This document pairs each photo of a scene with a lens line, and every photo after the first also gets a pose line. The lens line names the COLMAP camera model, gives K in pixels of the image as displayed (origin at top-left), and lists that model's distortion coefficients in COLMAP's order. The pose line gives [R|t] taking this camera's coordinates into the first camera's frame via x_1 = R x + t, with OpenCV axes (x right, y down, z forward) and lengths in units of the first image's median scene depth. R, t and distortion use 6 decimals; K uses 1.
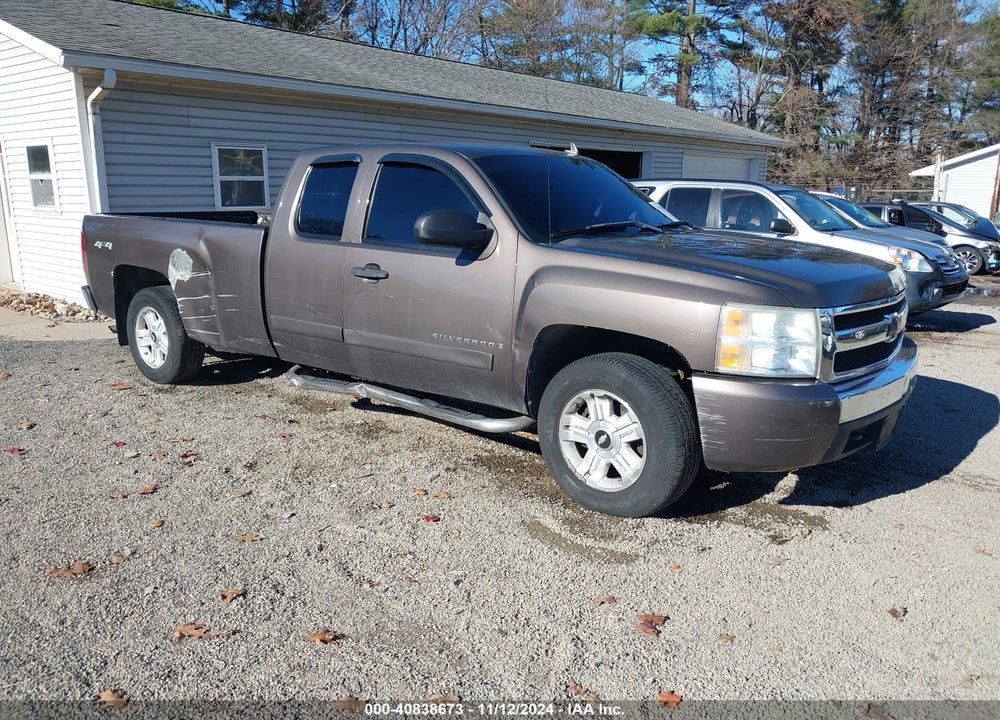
lens RADIAL K [[776.7, 0, 500.0], [0, 776.7, 360.0], [0, 0, 1]] dist [0.053553, -0.071820]
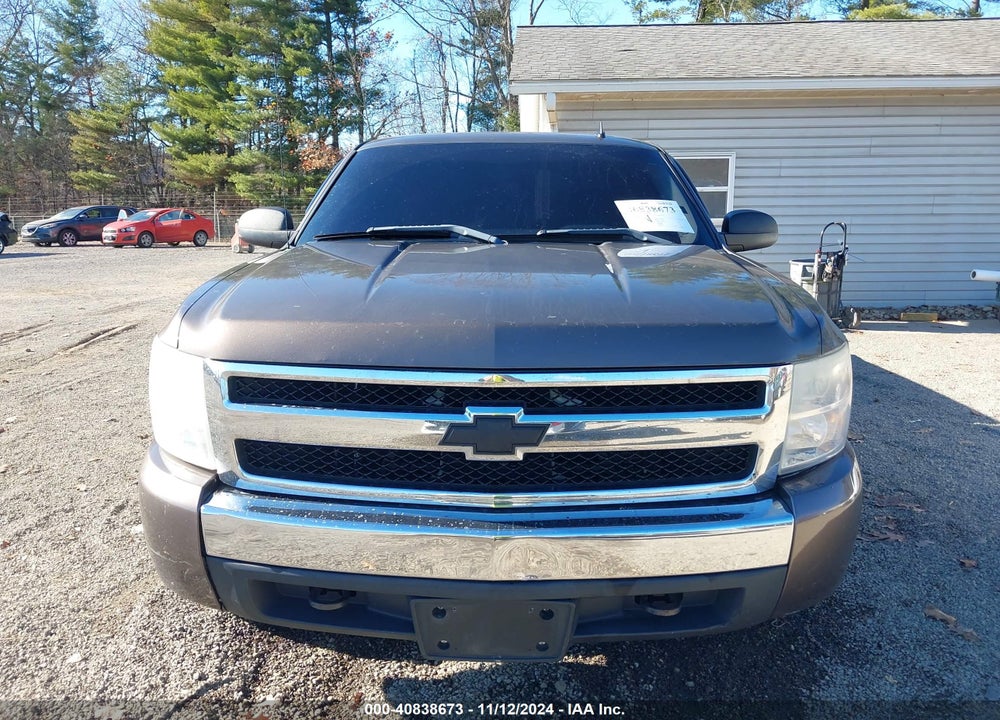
lens RADIAL K [[786.2, 0, 495.3], [0, 786.2, 363.3], [0, 0, 1]] dist [0.006433, -0.003540]
pose [[0.616346, 0.147191, -0.773597, 0.693224], [-0.163808, 0.984851, 0.056876, -0.086701], [0.770250, 0.091666, 0.631120, 0.524201]]
